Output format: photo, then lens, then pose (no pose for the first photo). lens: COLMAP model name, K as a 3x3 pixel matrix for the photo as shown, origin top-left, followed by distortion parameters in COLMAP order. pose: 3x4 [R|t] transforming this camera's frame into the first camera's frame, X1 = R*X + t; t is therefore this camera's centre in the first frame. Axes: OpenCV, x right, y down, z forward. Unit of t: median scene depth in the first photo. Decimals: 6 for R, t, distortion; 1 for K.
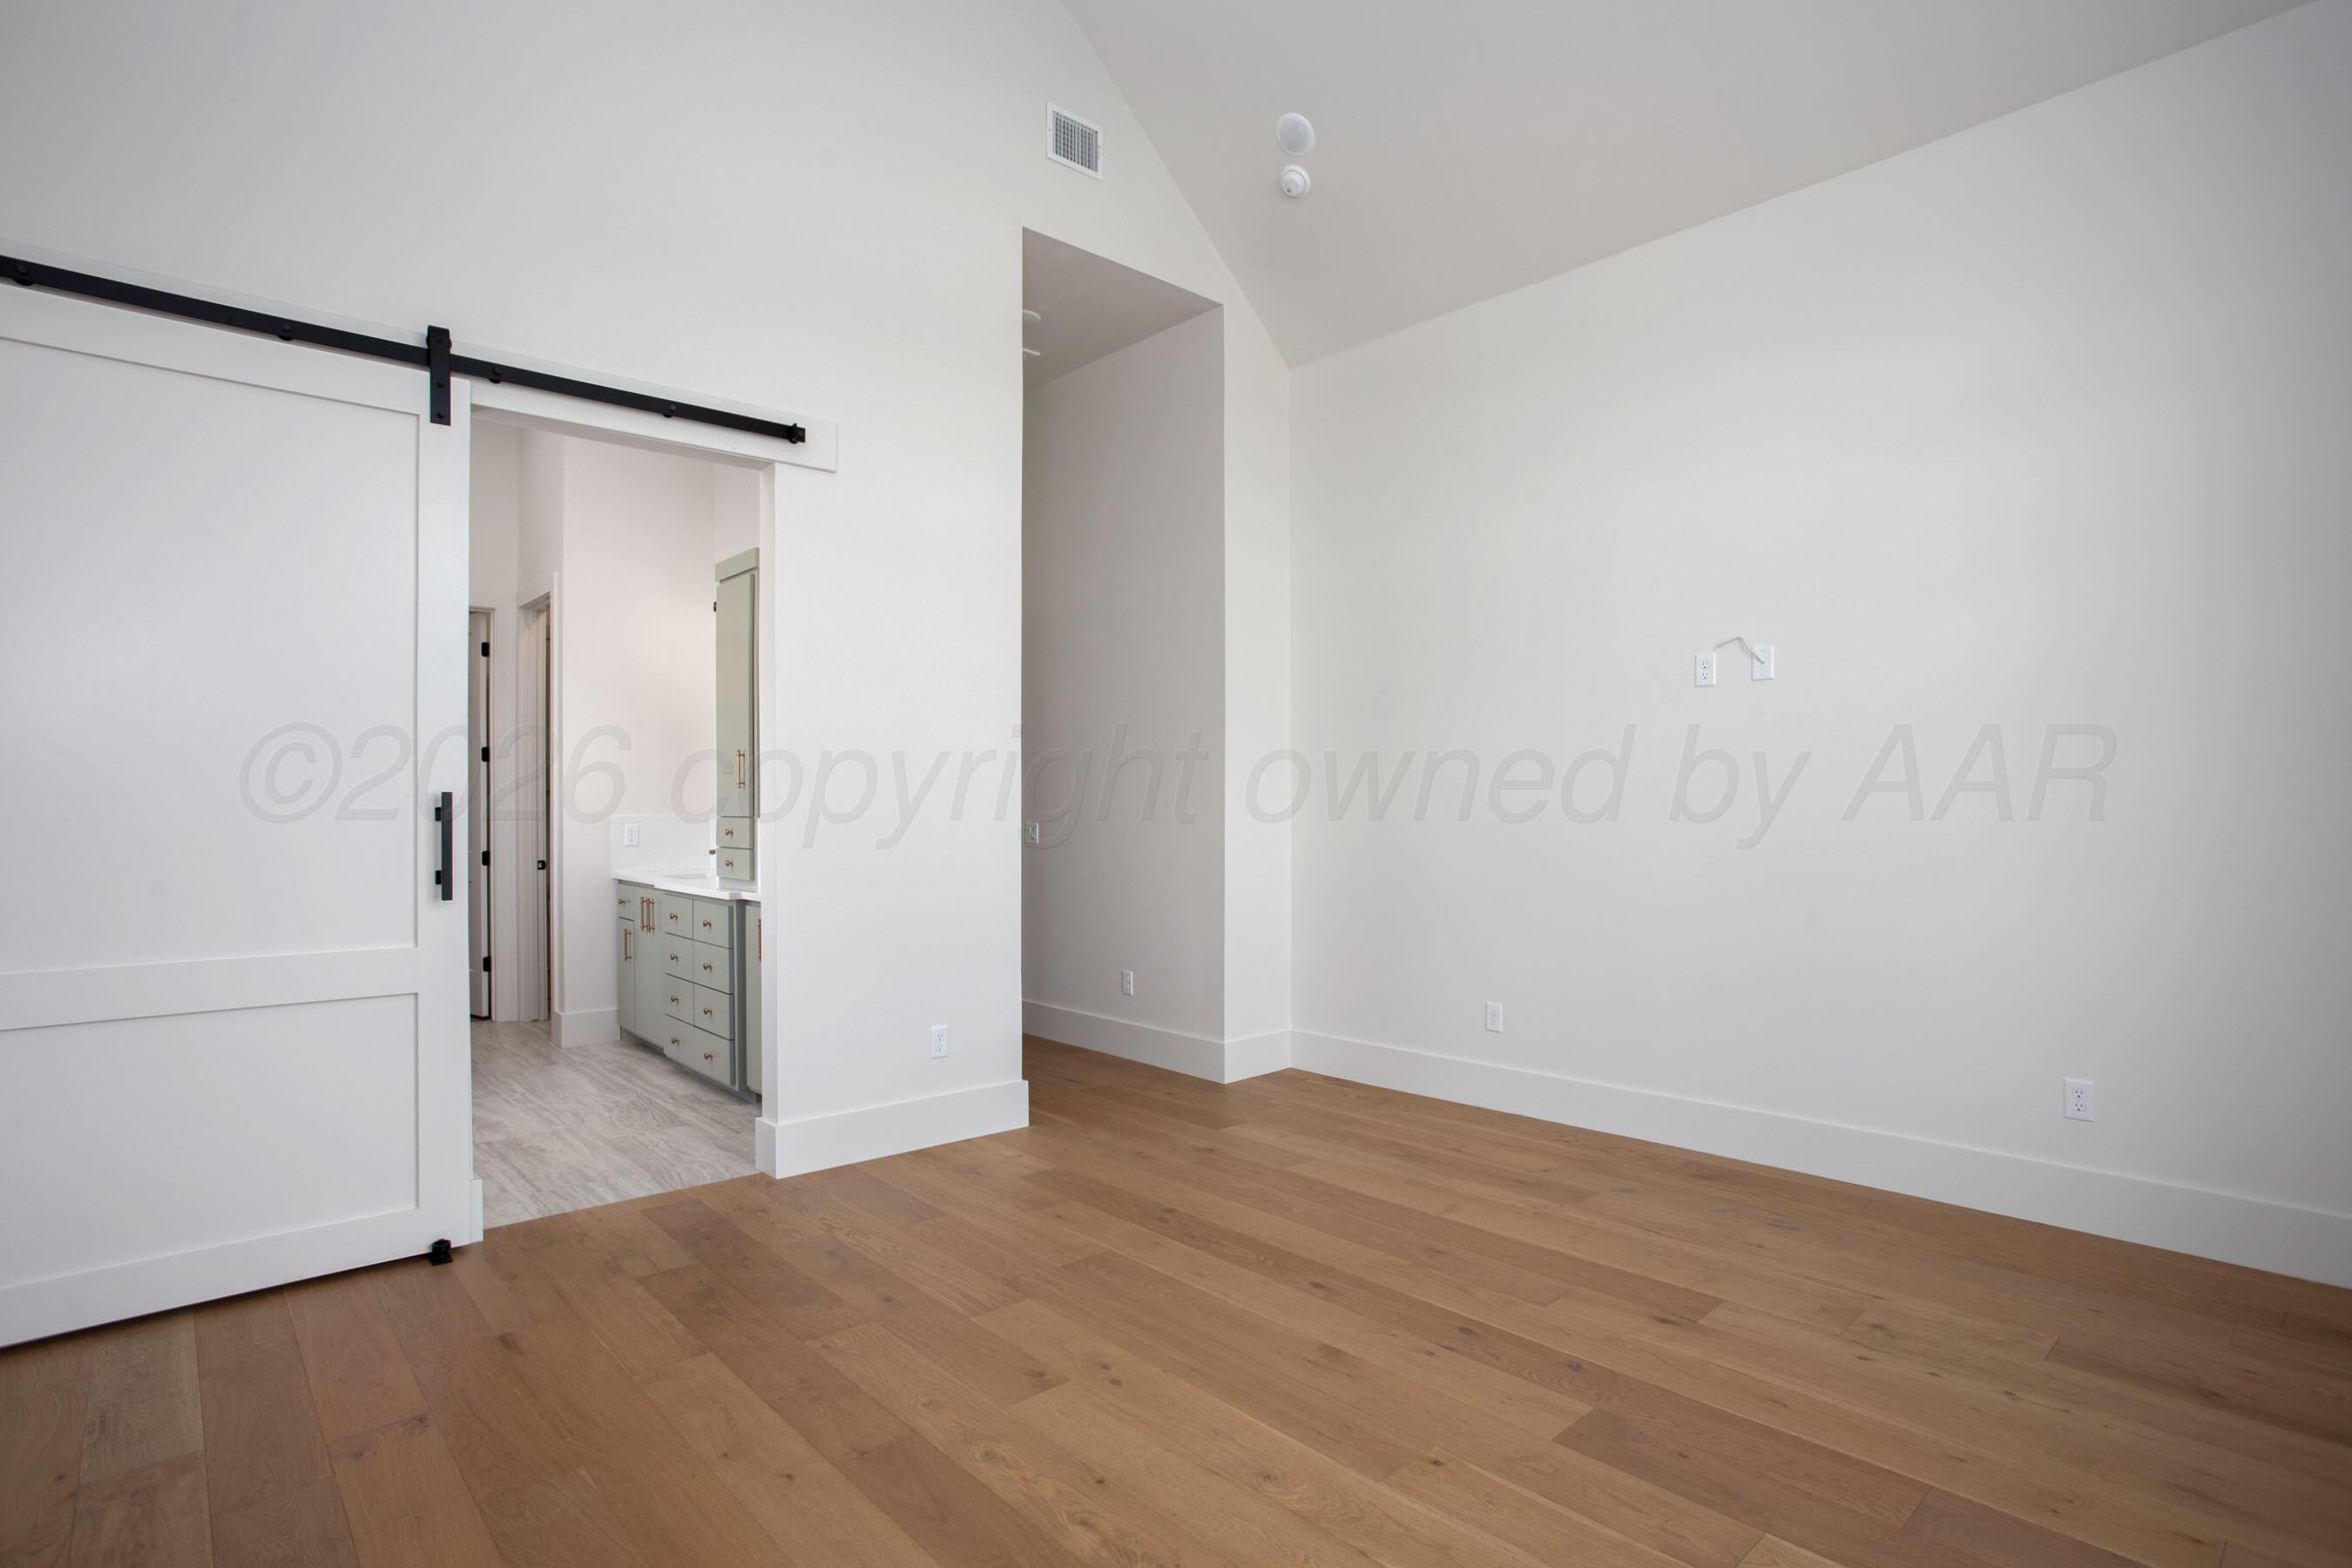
lens RADIAL K [[1178.4, 0, 1189.7], [0, 1178.4, 787.9], [0, 0, 1]] dist [-0.050388, 0.029006]
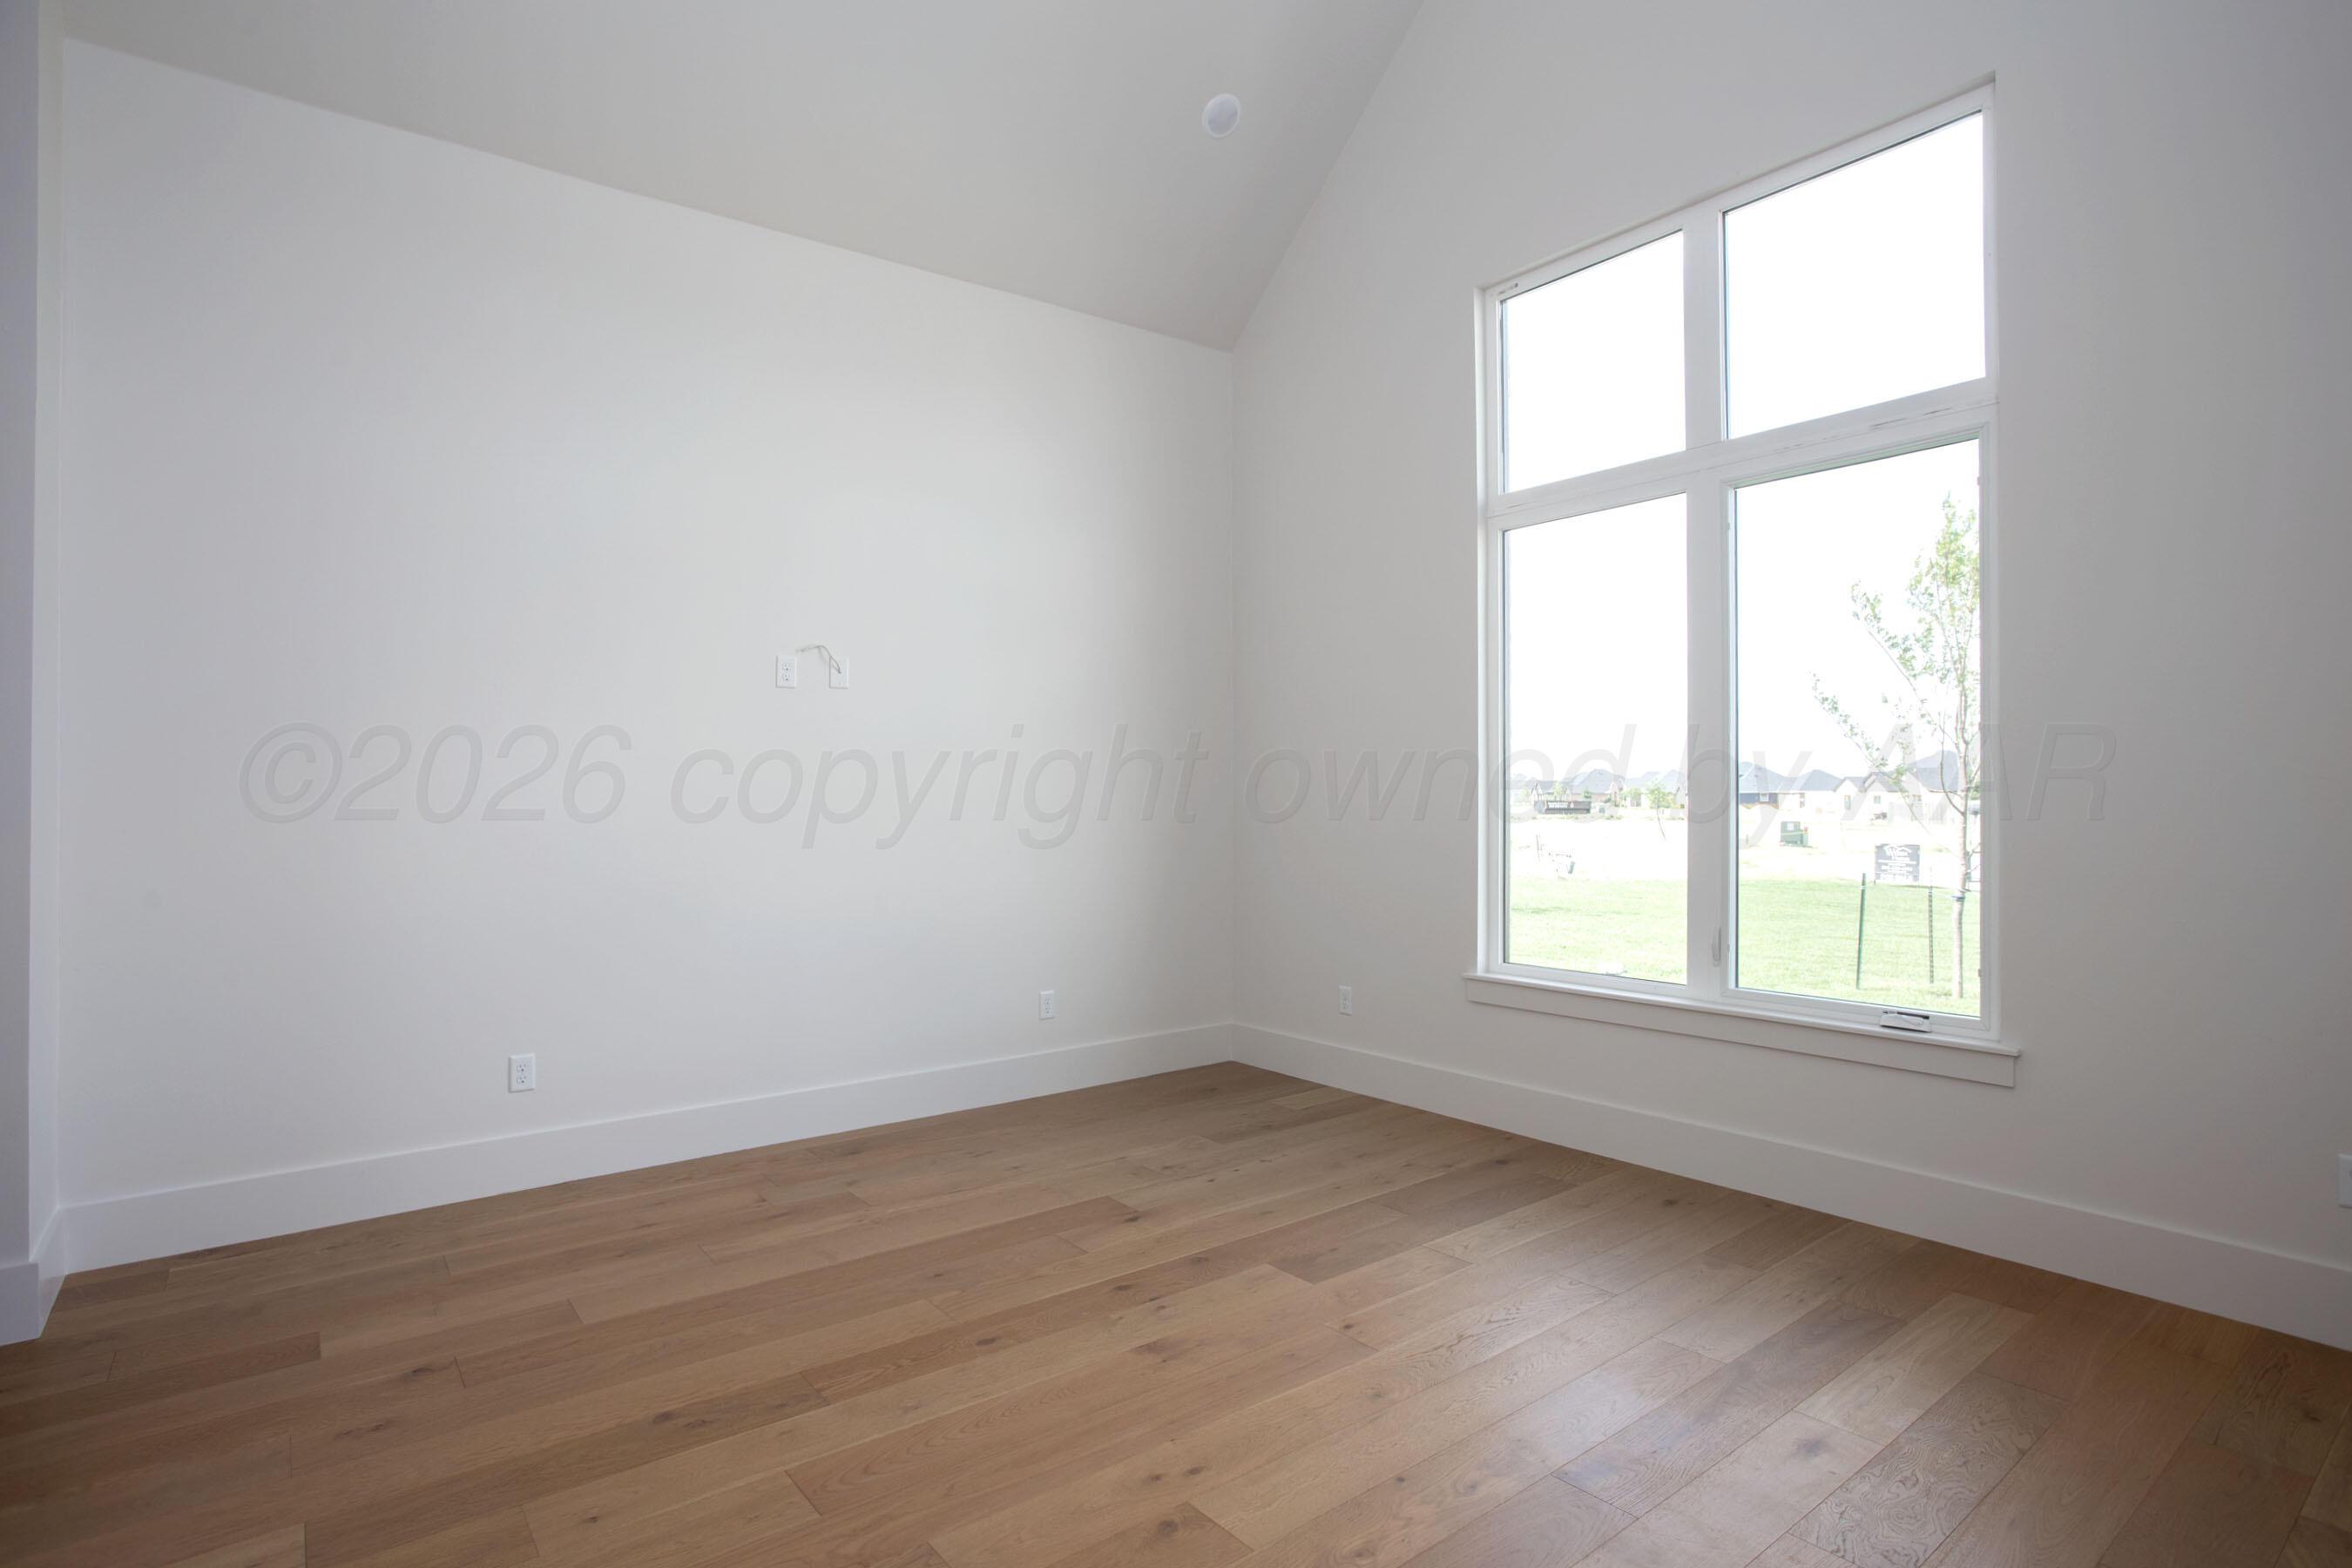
lens RADIAL K [[1178.4, 0, 1189.7], [0, 1178.4, 787.9], [0, 0, 1]] dist [-0.050388, 0.029006]
pose [[0.078458, 0.011980, 0.996845, -0.726140], [-0.011725, 0.999870, -0.011094, 0.011094], [-0.996848, -0.010817, 0.078588, 0.736472]]
